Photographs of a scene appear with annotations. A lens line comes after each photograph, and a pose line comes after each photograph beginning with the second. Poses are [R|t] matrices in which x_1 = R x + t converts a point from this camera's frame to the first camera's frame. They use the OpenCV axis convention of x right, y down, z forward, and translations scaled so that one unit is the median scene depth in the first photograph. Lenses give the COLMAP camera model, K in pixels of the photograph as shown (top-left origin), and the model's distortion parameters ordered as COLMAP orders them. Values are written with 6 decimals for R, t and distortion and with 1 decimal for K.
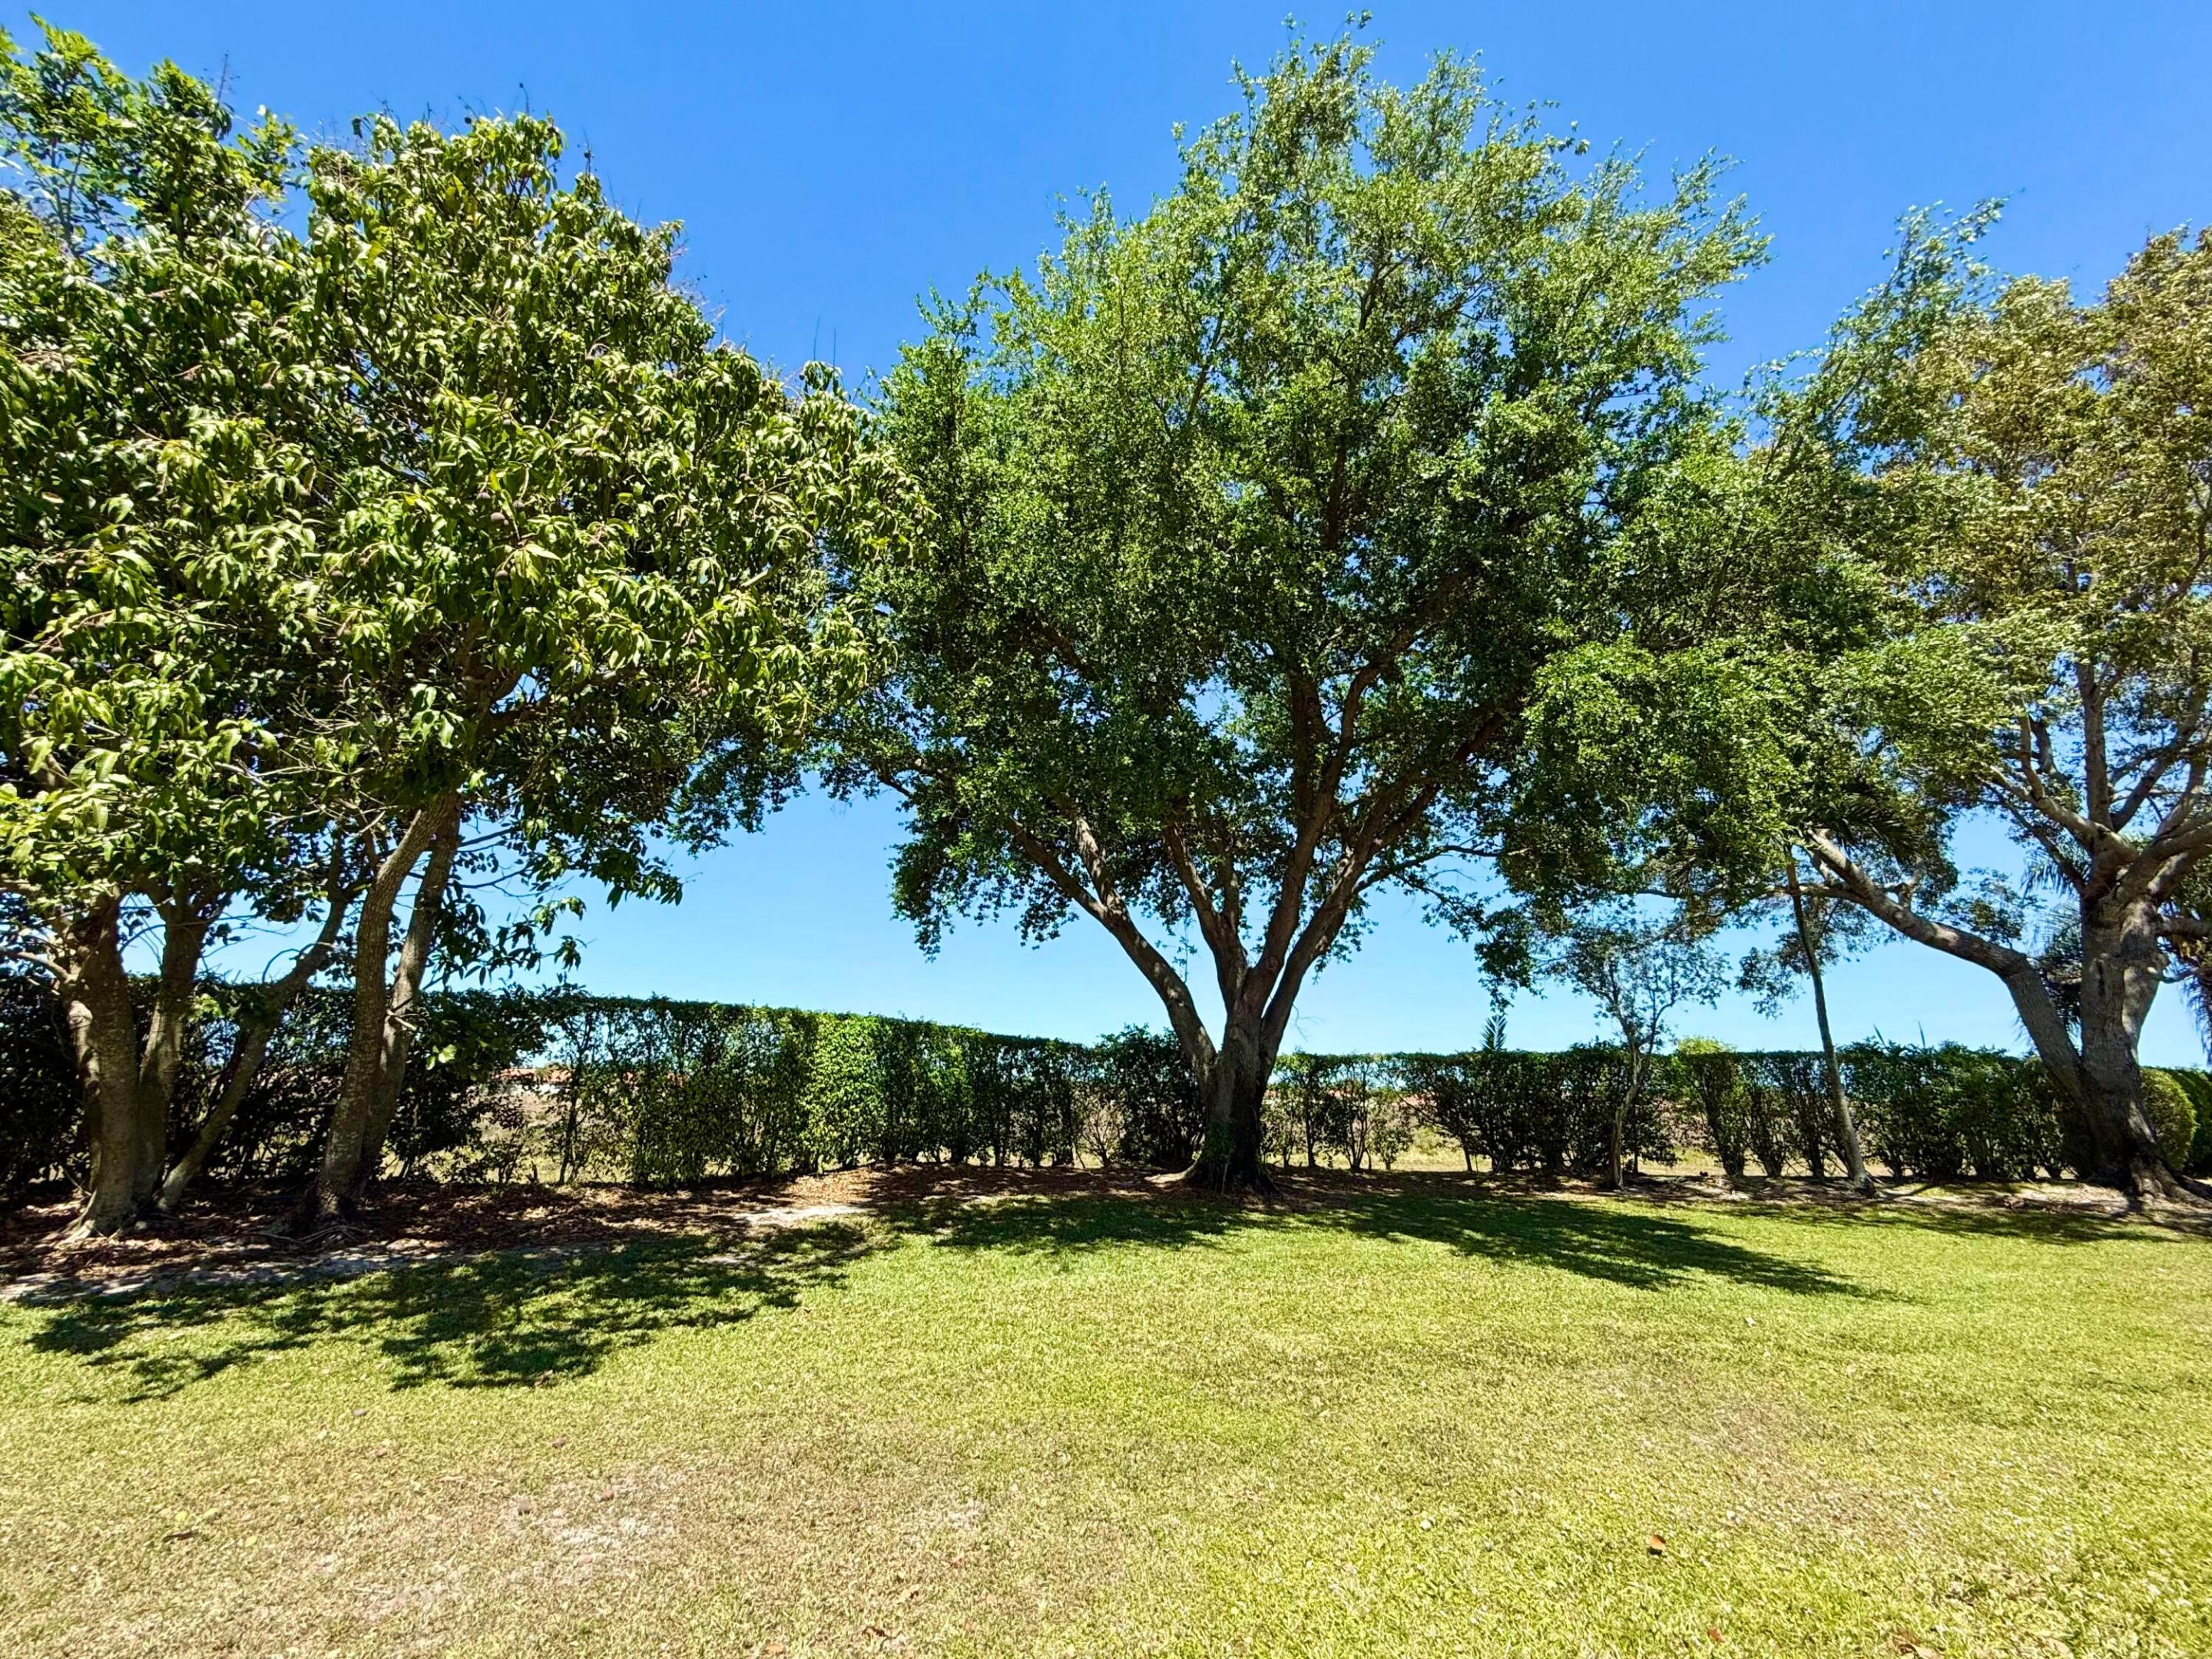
lens RADIAL K [[903.4, 0, 1097.7], [0, 903.4, 829.9], [0, 0, 1]] dist [-0.009670, -0.000459]
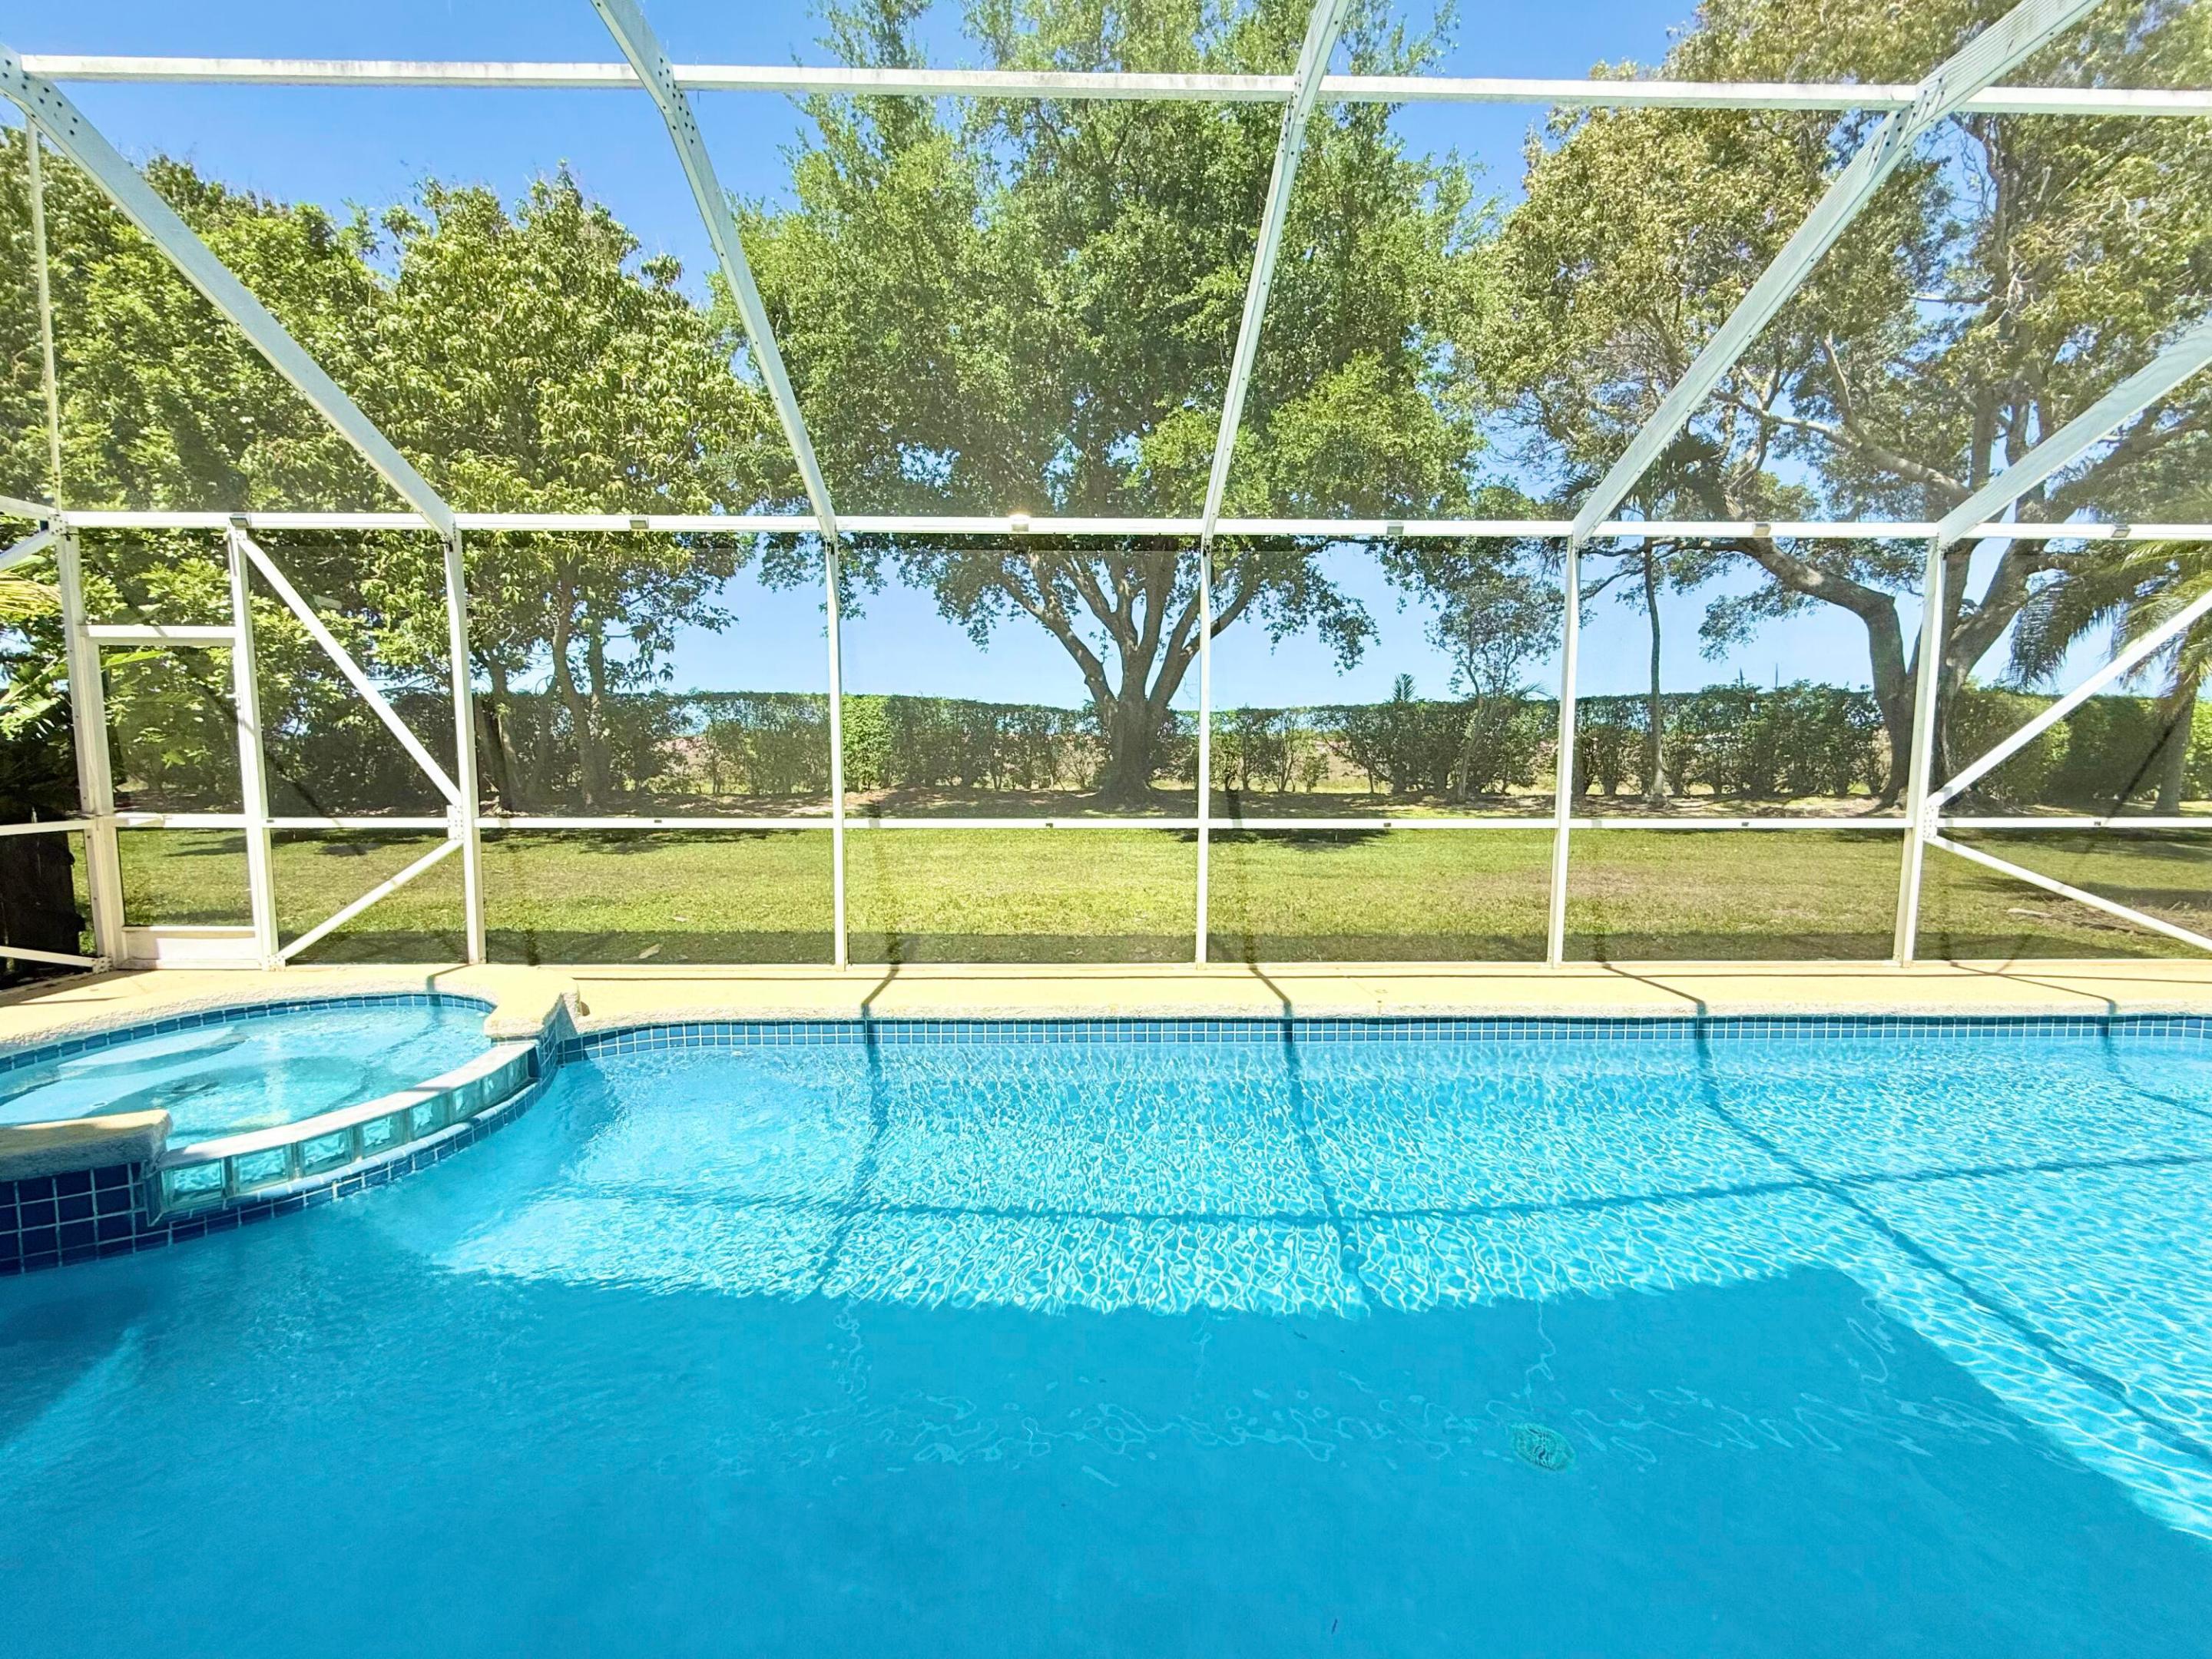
lens RADIAL K [[881.4, 0, 1101.7], [0, 881.4, 829.6], [0, 0, 1]] dist [0.001582, -0.000291]
pose [[0.962981, 0.004313, -0.269536, 0.415710], [0.094551, 0.930947, 0.352700, -0.063584], [0.252445, -0.365128, 0.896076, -0.282289]]
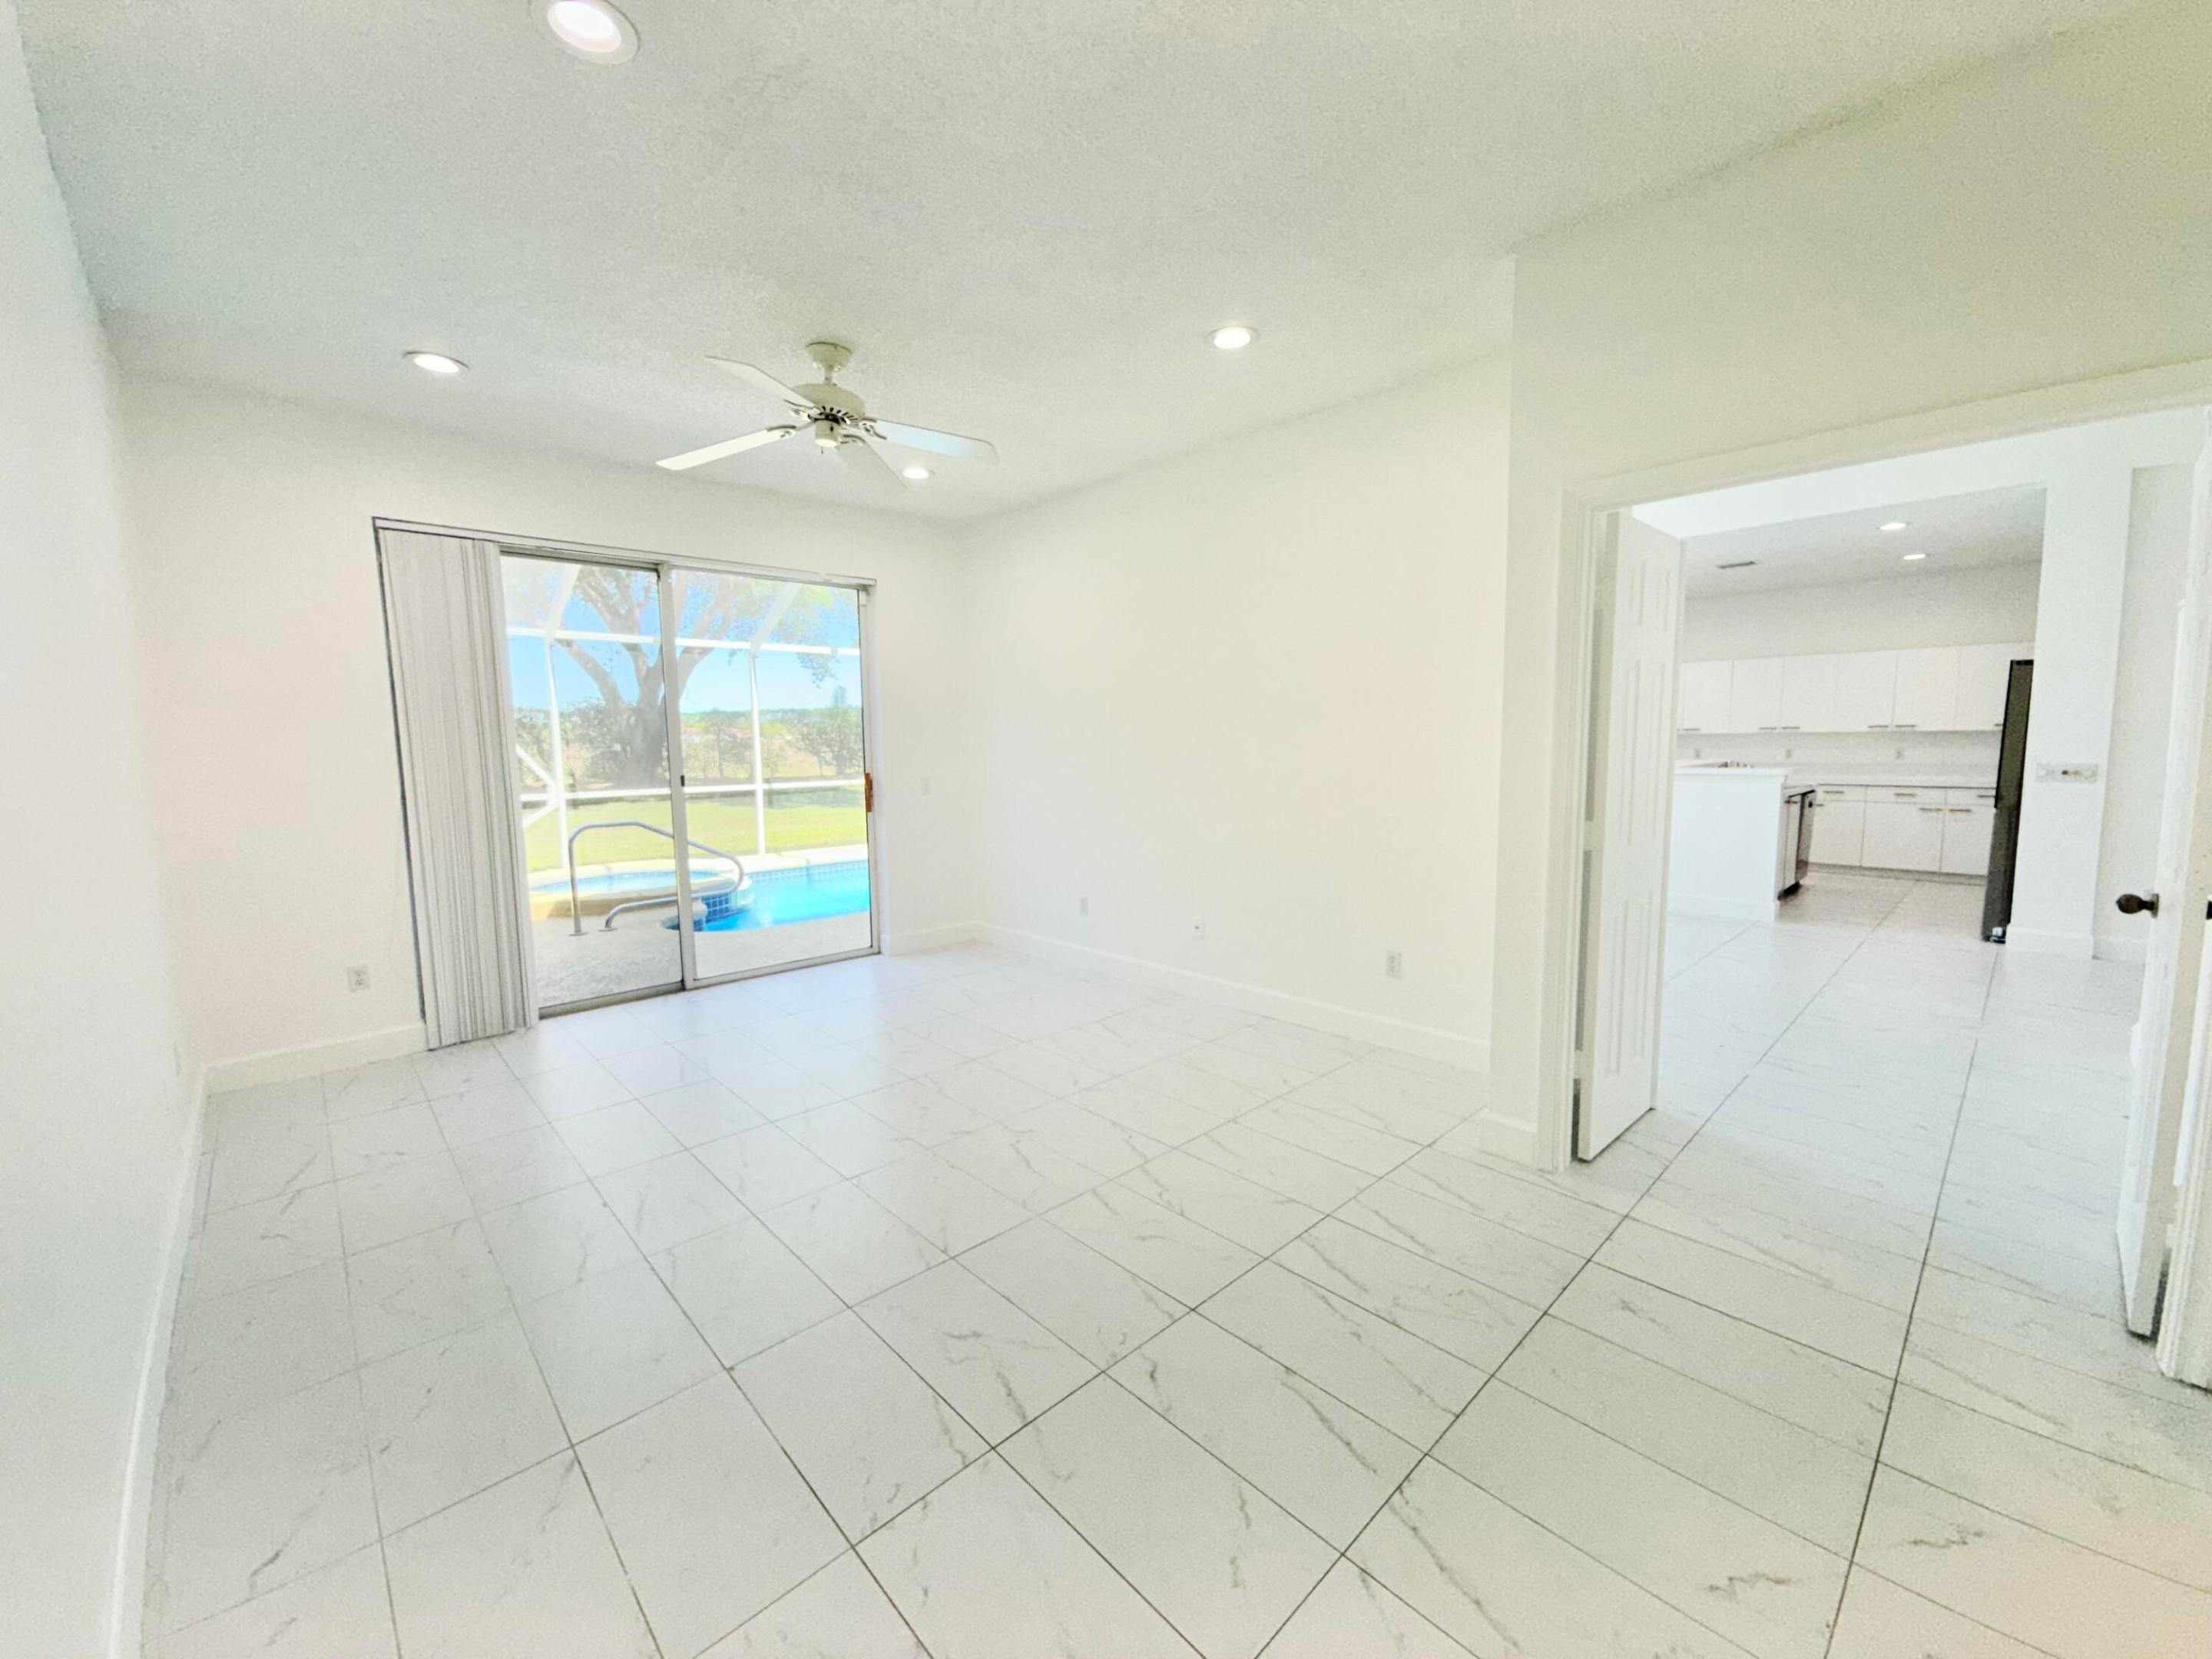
lens RADIAL K [[881.4, 0, 1101.7], [0, 881.4, 829.6], [0, 0, 1]] dist [0.001582, -0.000291]
pose [[0.894157, -0.077128, 0.441060, 0.148606], [-0.099263, 0.926395, 0.363235, -0.215663], [-0.436611, -0.368570, 0.820687, -0.738904]]
